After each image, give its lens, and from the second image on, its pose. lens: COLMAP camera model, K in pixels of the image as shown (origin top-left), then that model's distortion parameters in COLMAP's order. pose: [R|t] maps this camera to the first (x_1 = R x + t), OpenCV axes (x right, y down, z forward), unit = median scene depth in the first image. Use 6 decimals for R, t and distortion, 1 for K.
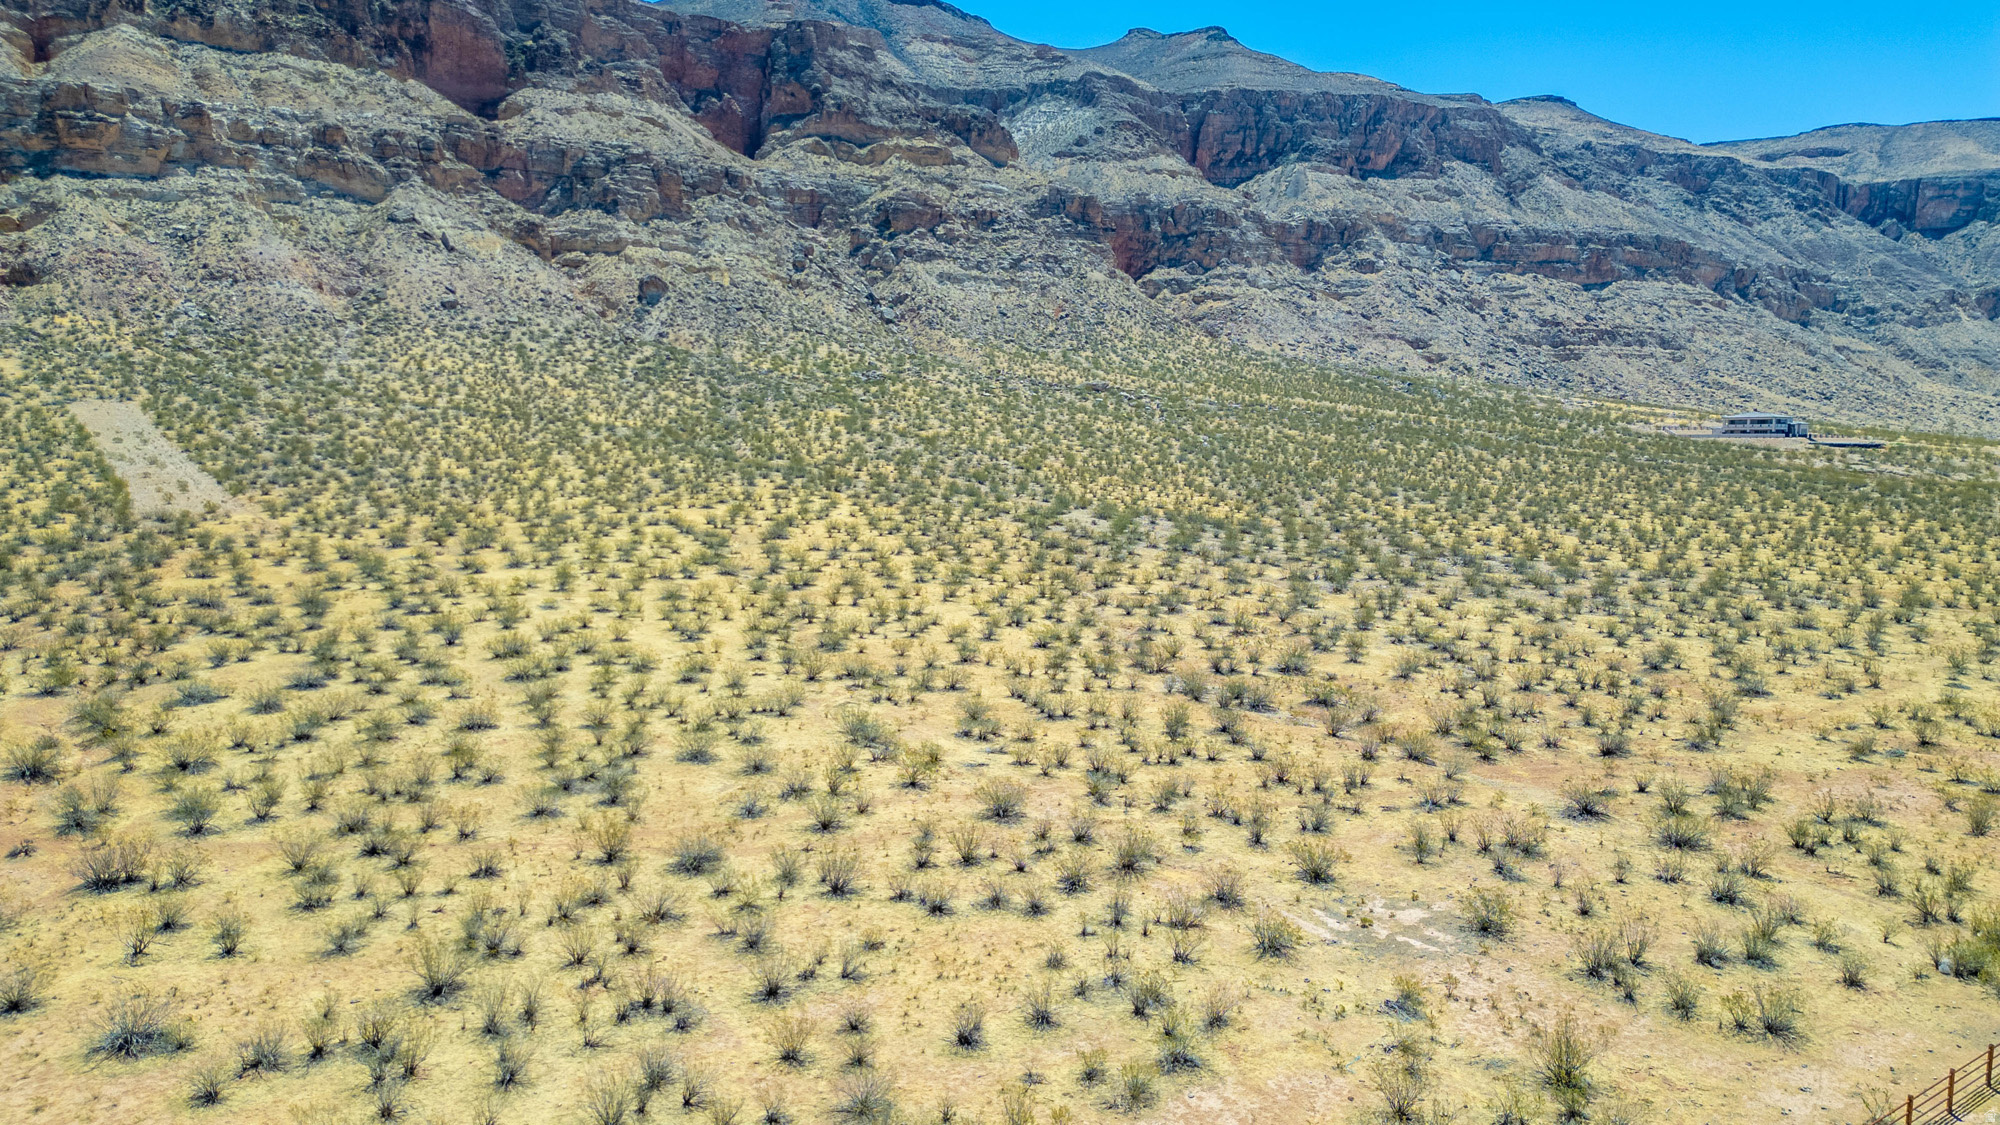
lens RADIAL K [[1421.9, 0, 978.5], [0, 1421.9, 576.1], [0, 0, 1]] dist [0.077070, -0.071439]
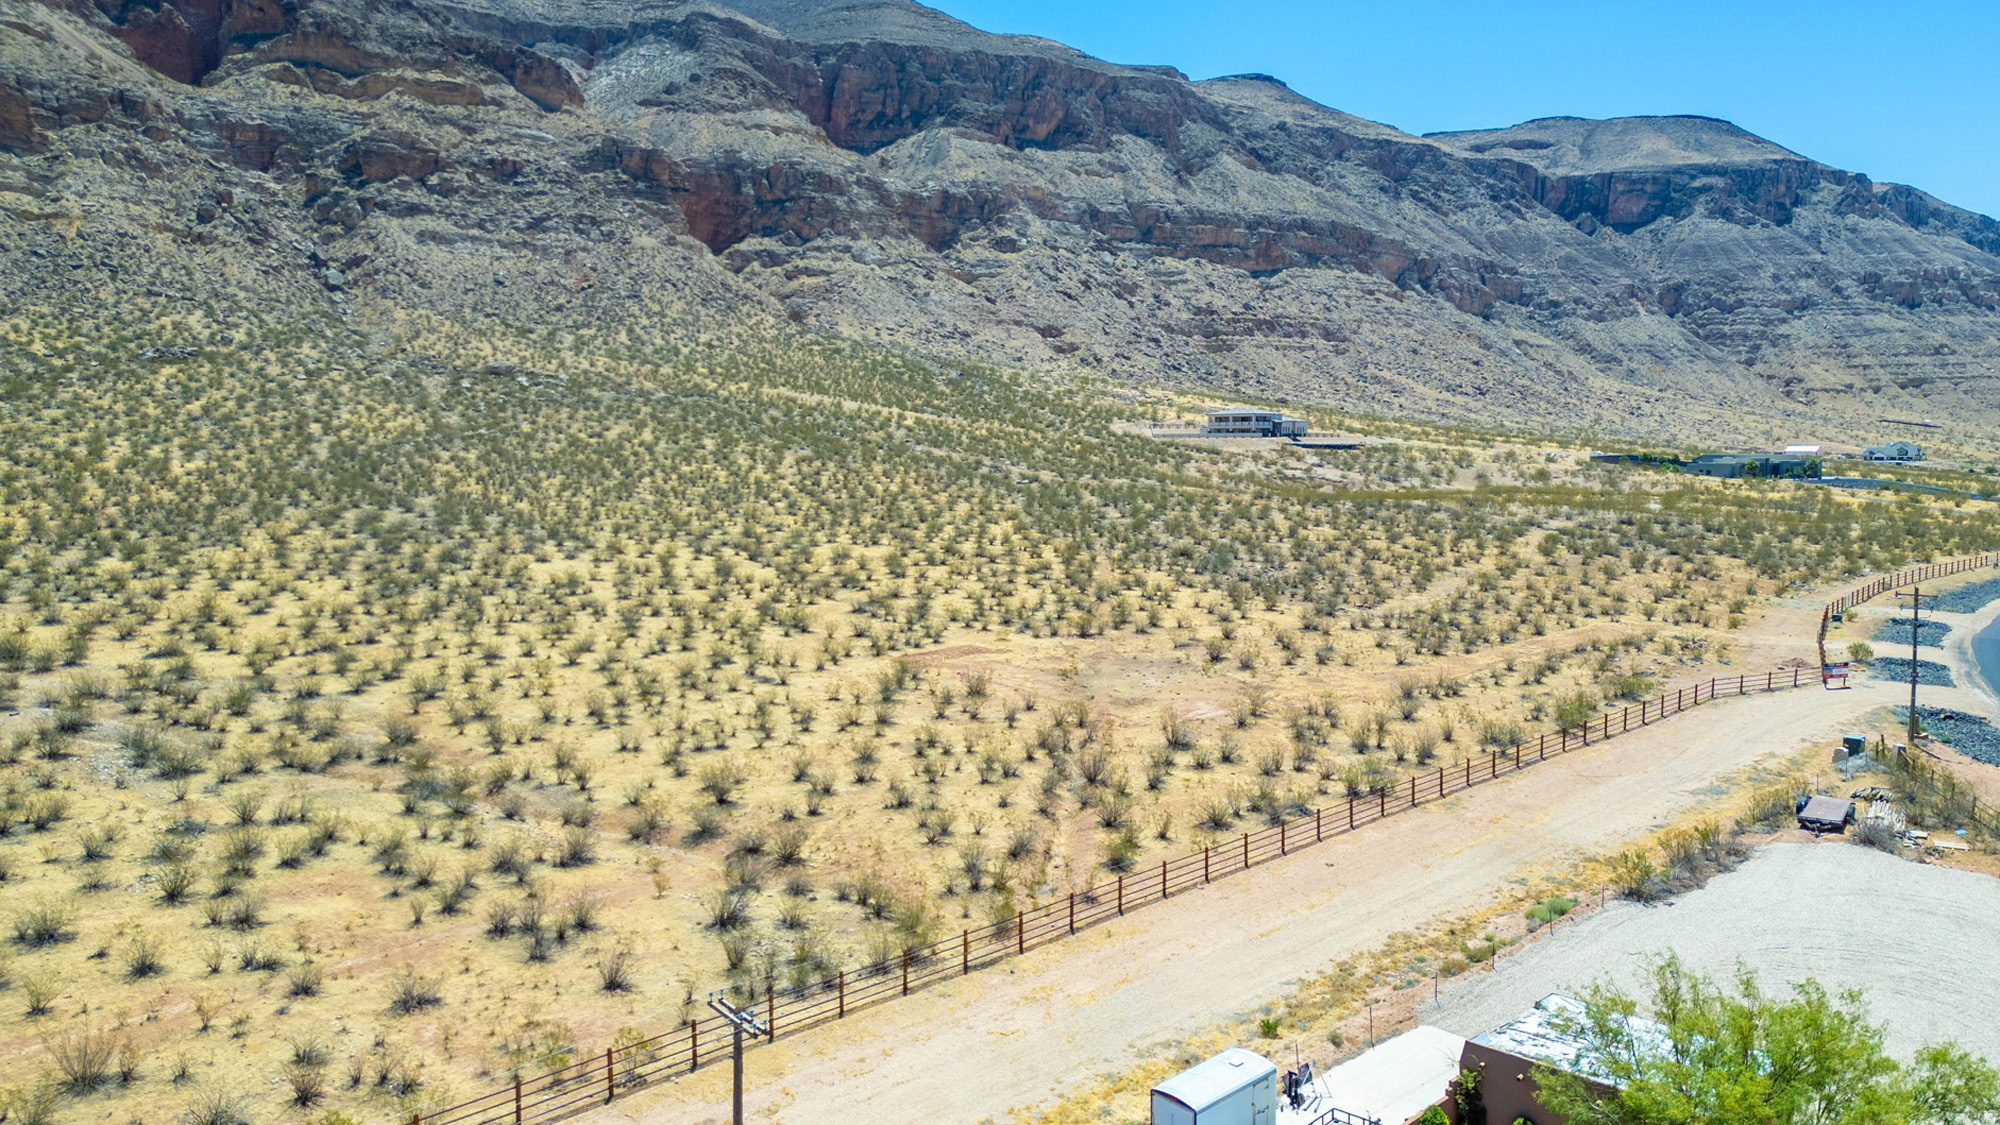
lens RADIAL K [[1520.3, 0, 1065.0], [0, 1520.3, 569.3], [0, 0, 1]] dist [0.078540, -0.077950]
pose [[0.983172, -0.019042, 0.181685, 0.165618], [0.020745, 0.999757, -0.007476, -0.006753], [-0.181499, 0.011120, 0.983328, 0.075598]]
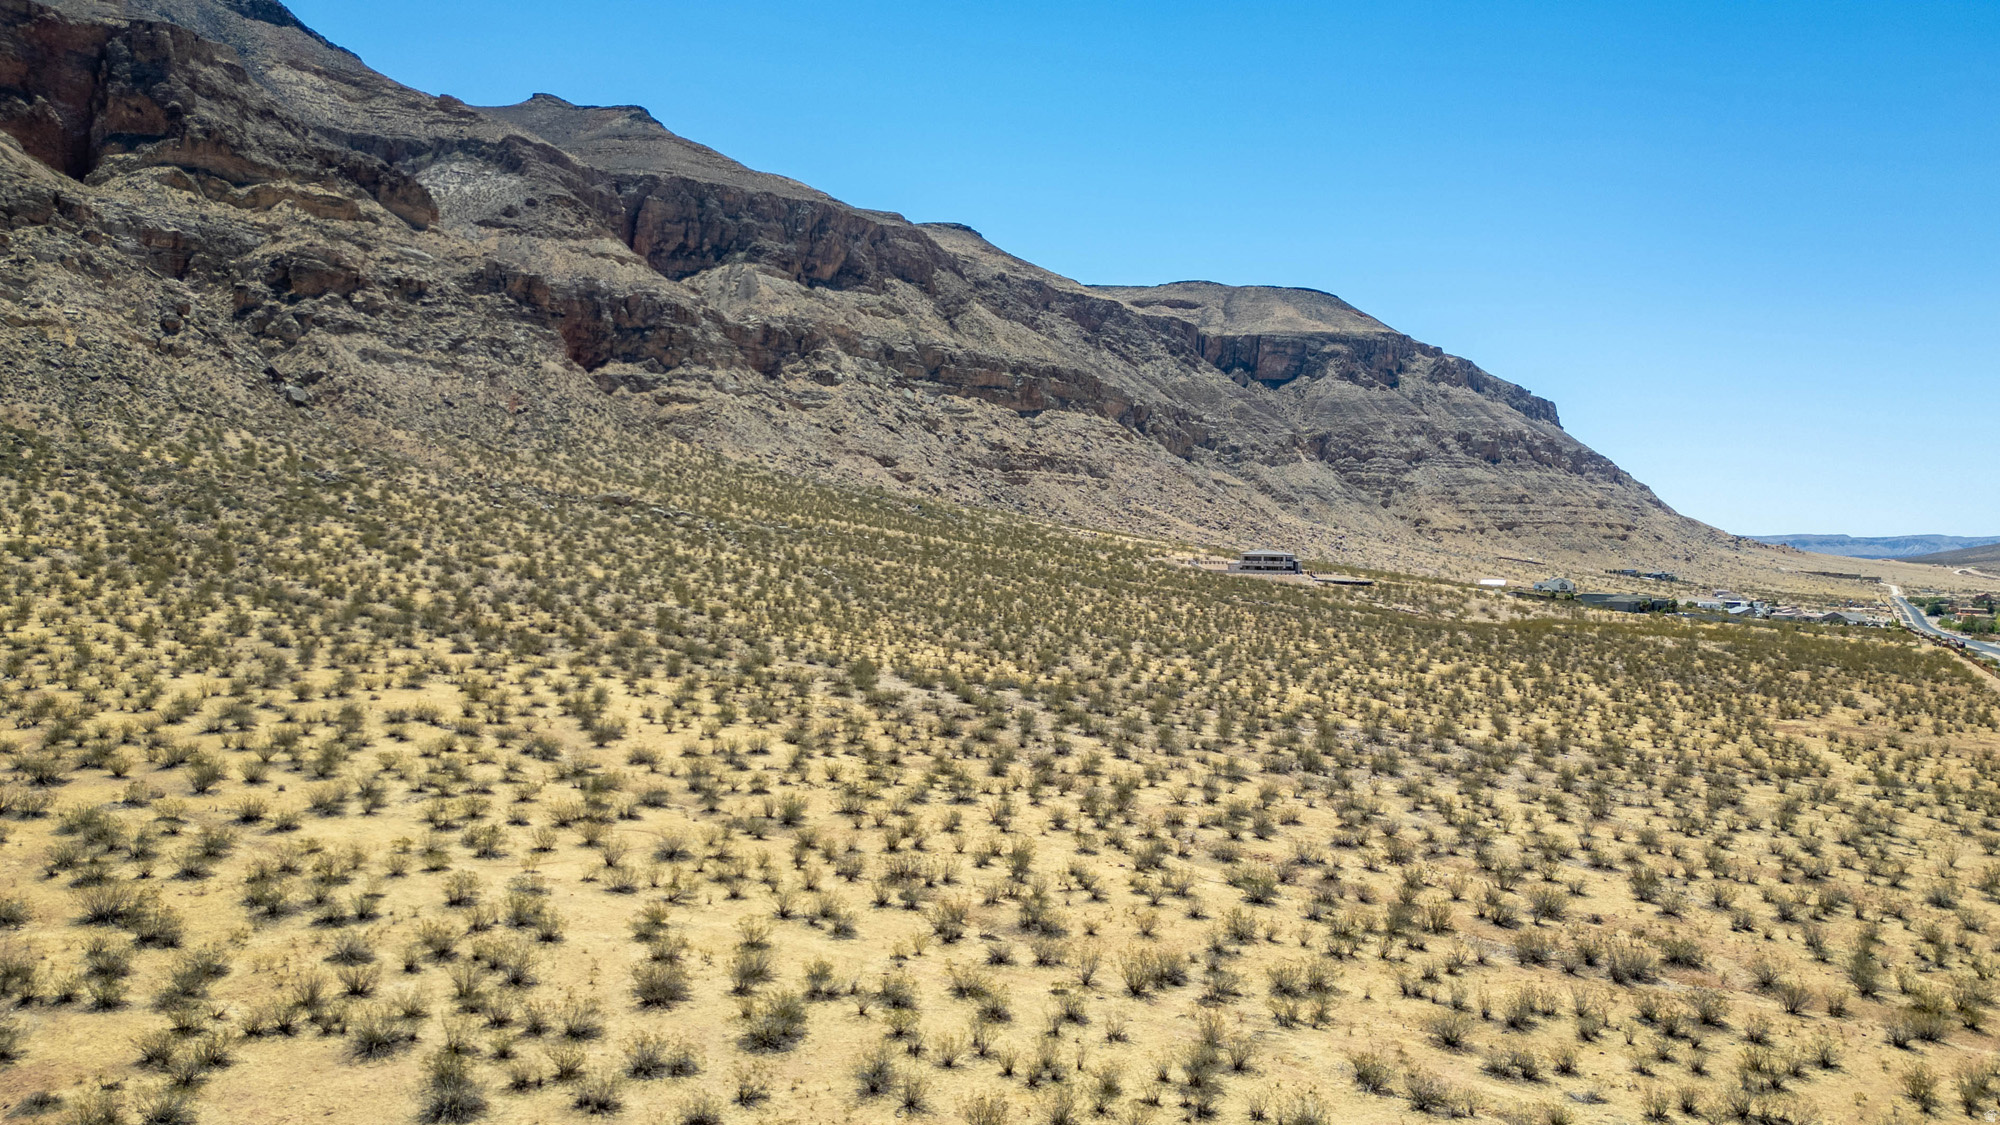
lens RADIAL K [[1520.3, 0, 1040.0], [0, 1520.3, 580.5], [0, 0, 1]] dist [0.078540, -0.077950]
pose [[0.894634, 0.009754, 0.446693, -0.071216], [0.022376, 0.997529, -0.066596, -0.012047], [-0.446239, 0.069574, 0.892205, 0.044214]]
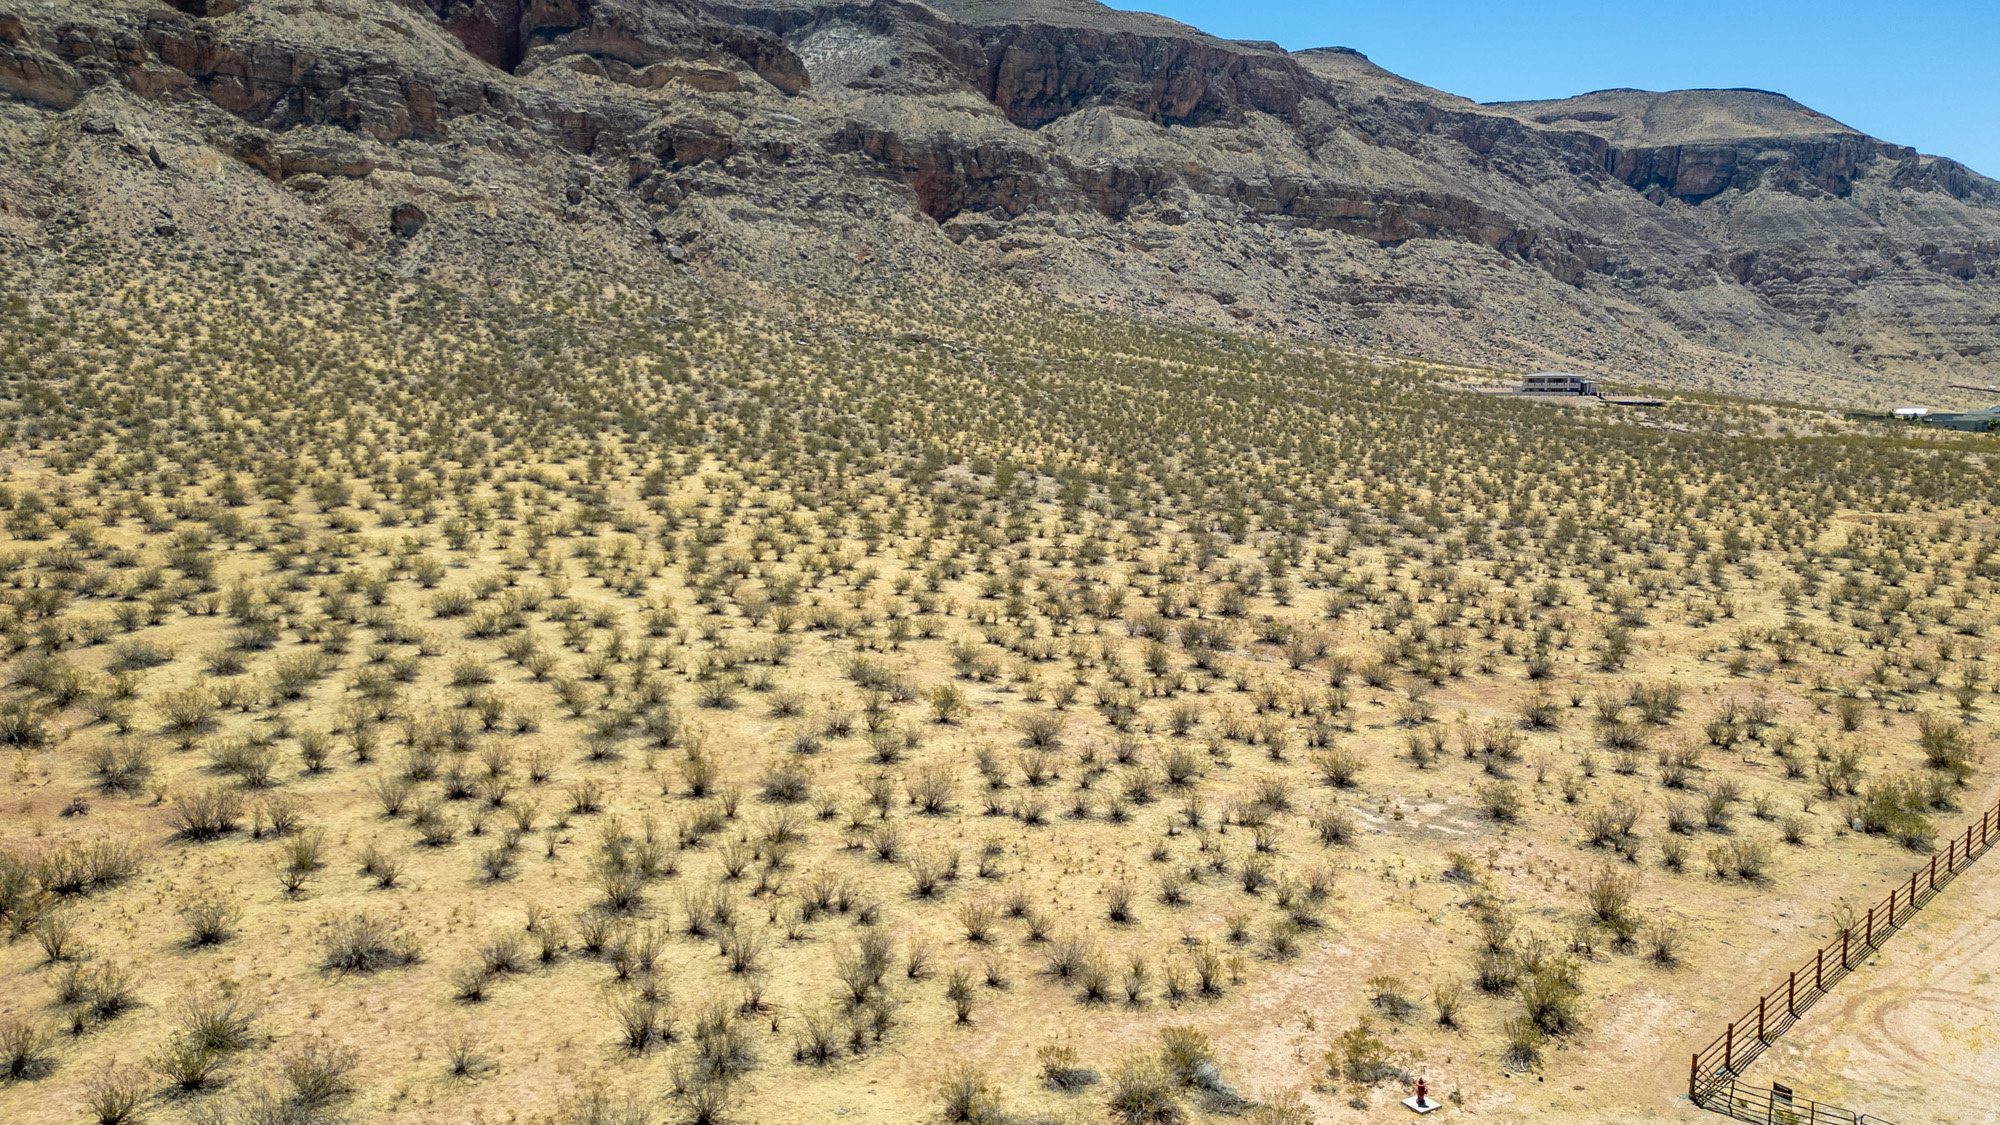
lens RADIAL K [[1520.3, 0, 1029.0], [0, 1520.3, 582.5], [0, 0, 1]] dist [0.078540, -0.077950]
pose [[0.983672, -0.015923, 0.179264, -0.019126], [0.010930, 0.999525, 0.028802, 0.001336], [-0.179637, -0.026372, 0.983379, -0.011687]]
